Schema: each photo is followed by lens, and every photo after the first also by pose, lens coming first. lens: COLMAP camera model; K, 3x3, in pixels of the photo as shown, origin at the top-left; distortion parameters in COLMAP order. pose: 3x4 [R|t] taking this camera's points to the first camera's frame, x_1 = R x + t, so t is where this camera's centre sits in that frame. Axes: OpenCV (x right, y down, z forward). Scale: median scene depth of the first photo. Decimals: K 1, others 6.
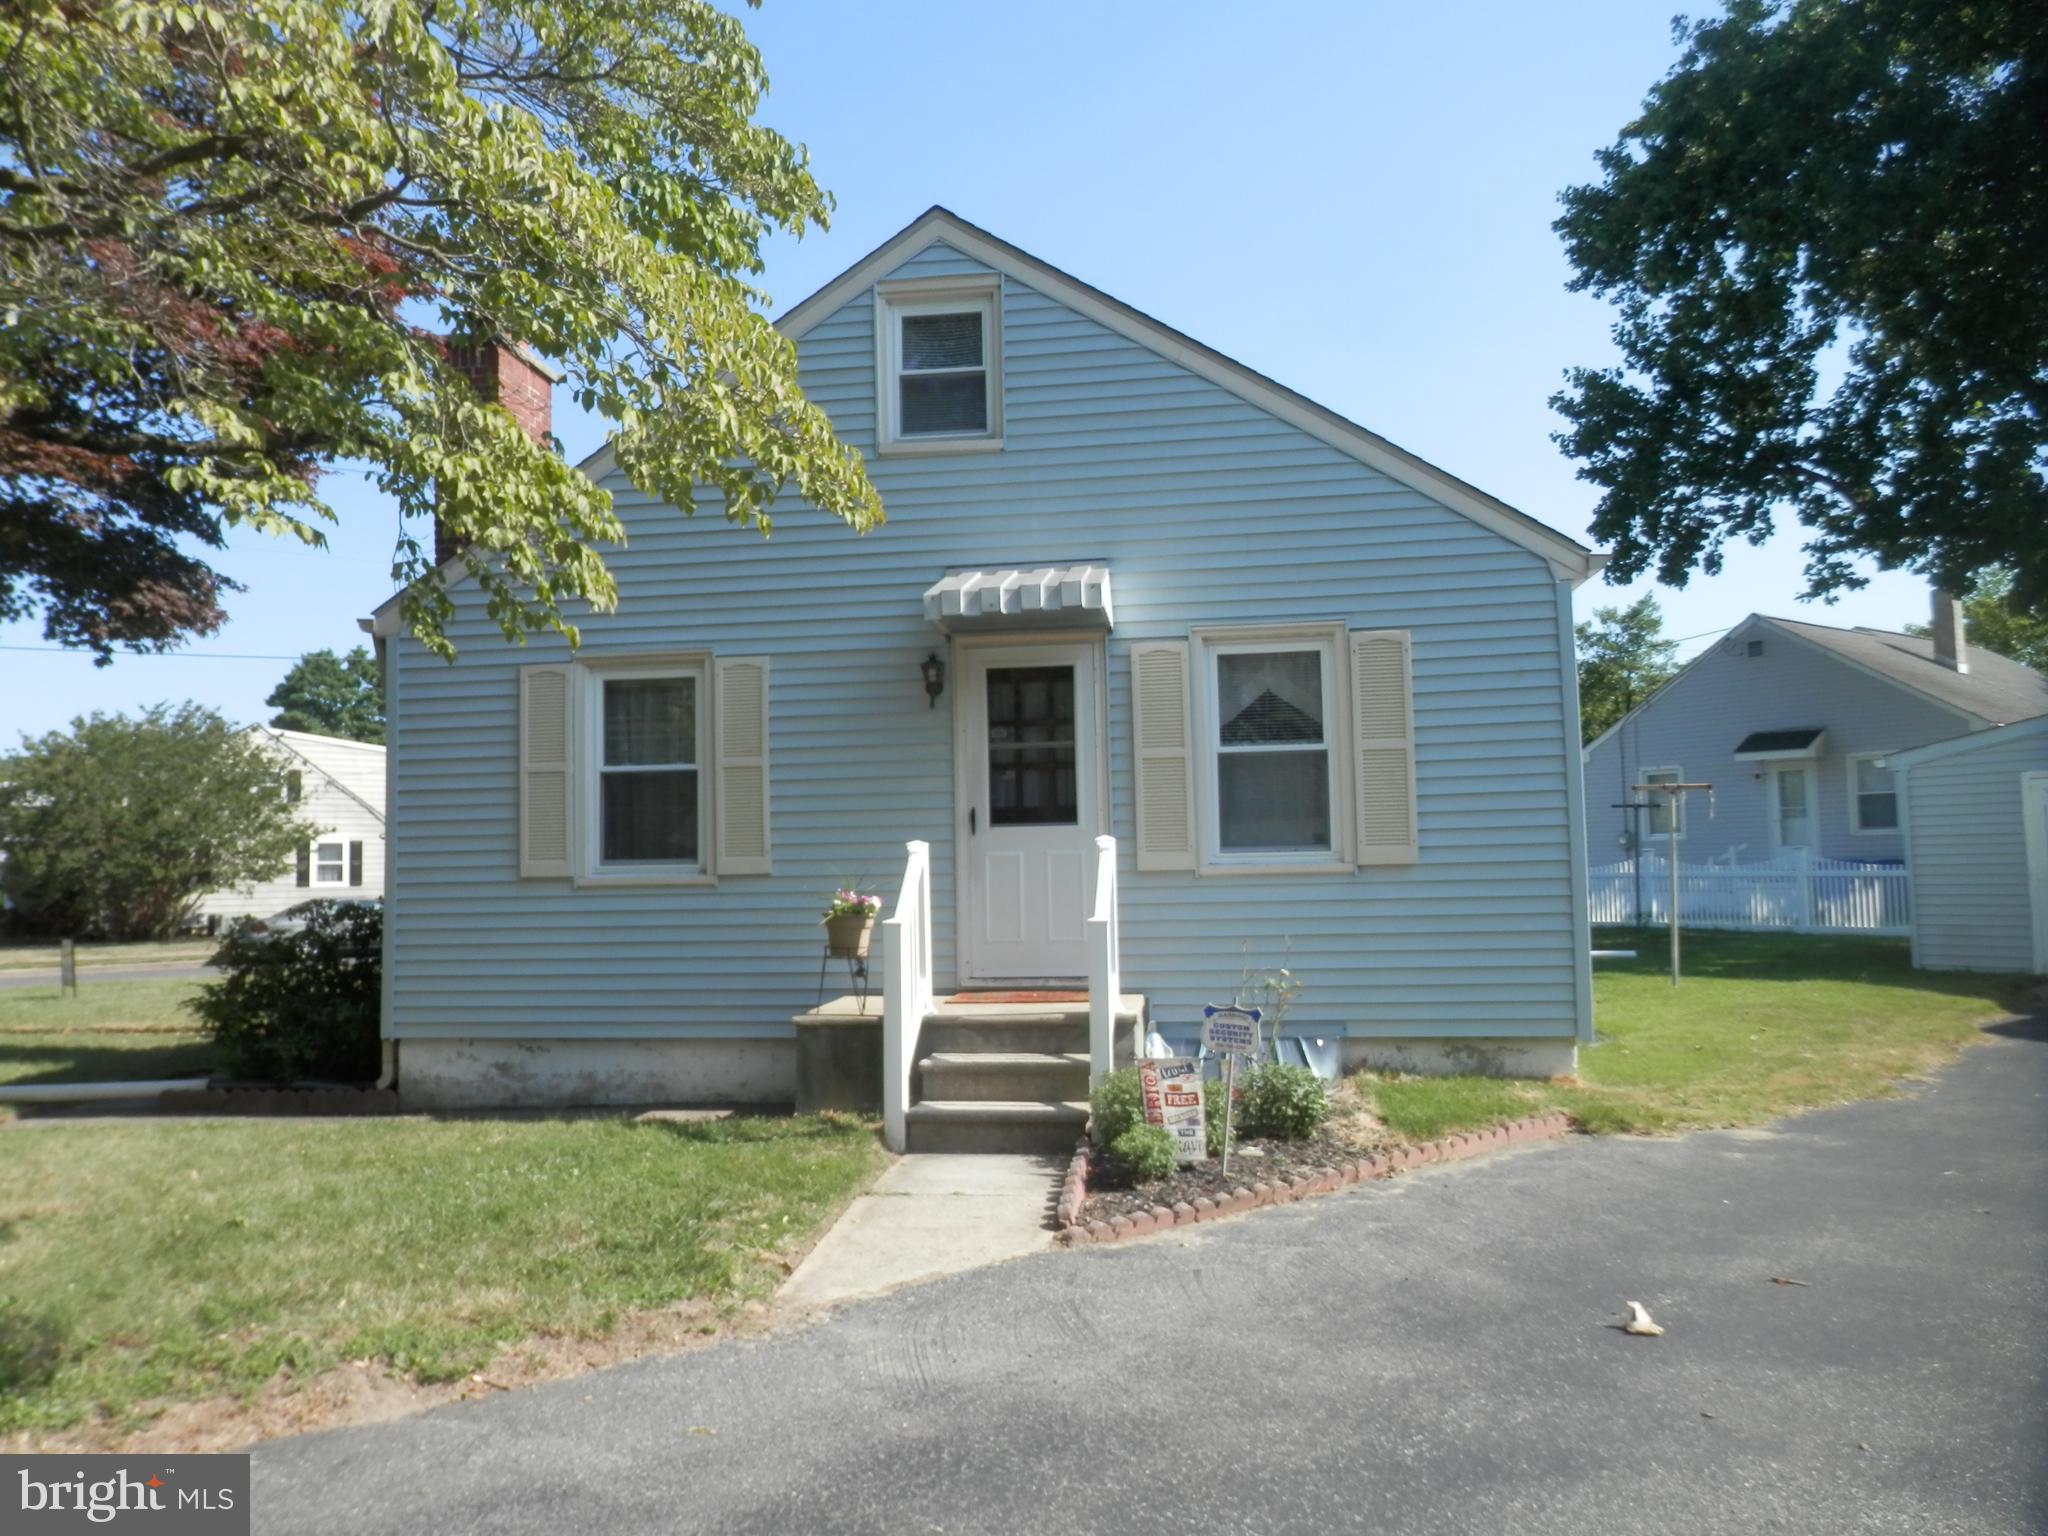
lens RADIAL K [[1480.1, 0, 1019.5], [0, 1480.1, 774.1], [0, 0, 1]] dist [0.013667, 0.000150]
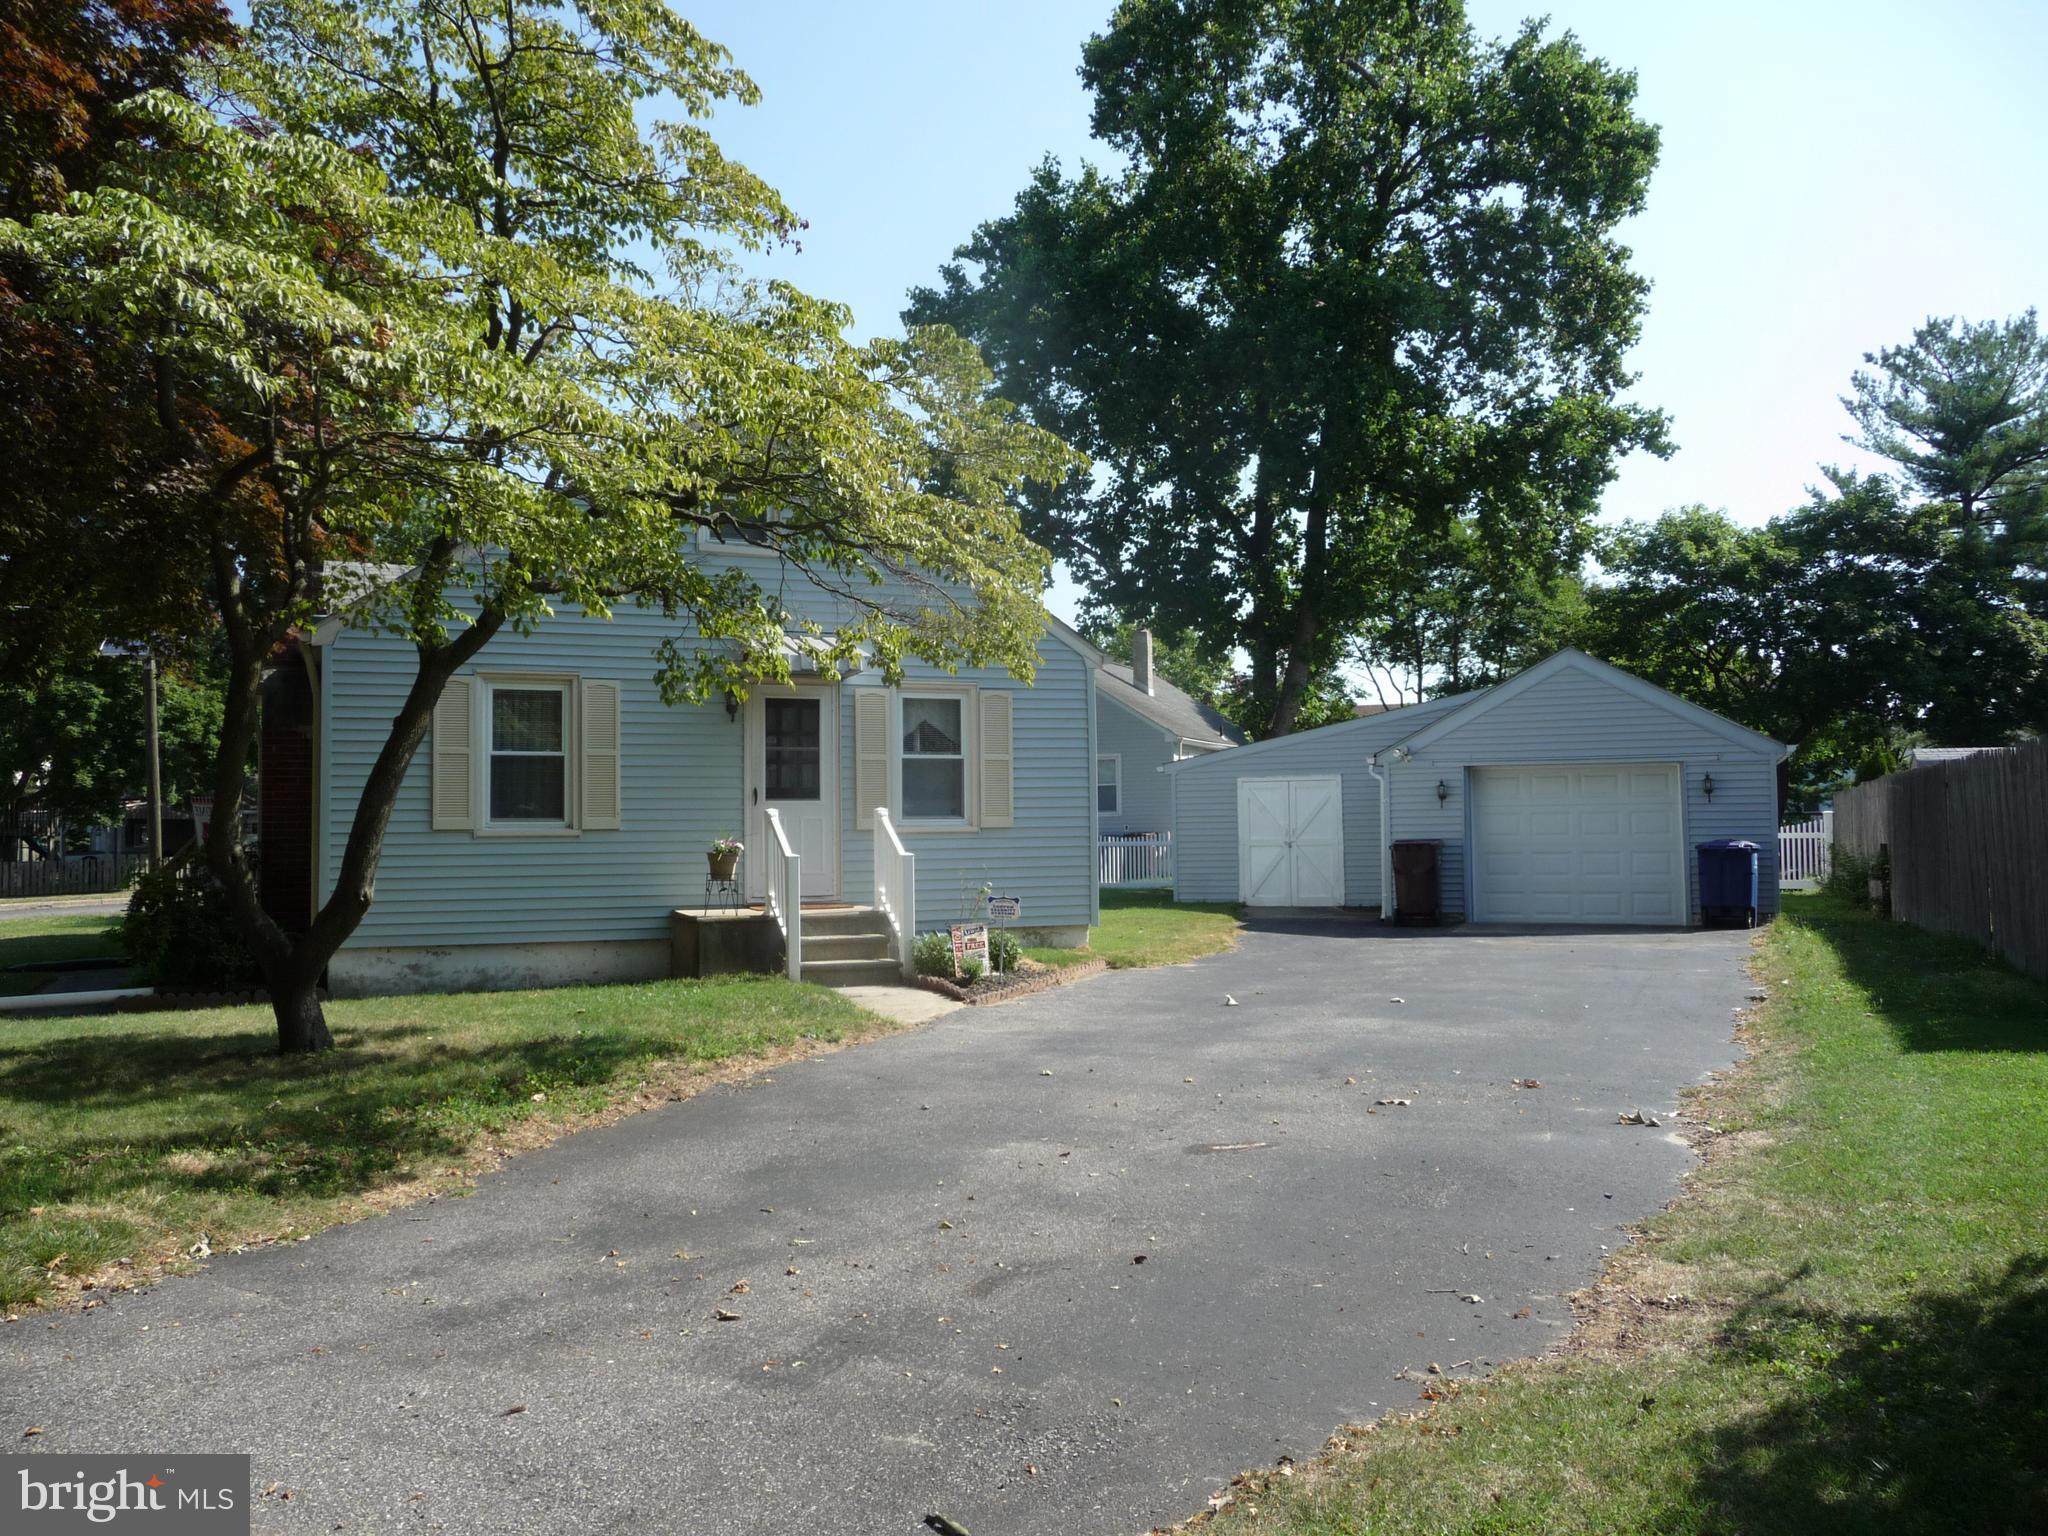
lens RADIAL K [[1689.7, 0, 1024.9], [0, 1689.7, 766.2], [0, 0, 1]] dist [0.003007, 0.001519]
pose [[0.850091, 0.031918, 0.525668, -0.696607], [-0.039654, 0.999208, 0.003456, -0.016288], [-0.525141, -0.023782, 0.850683, -0.625278]]
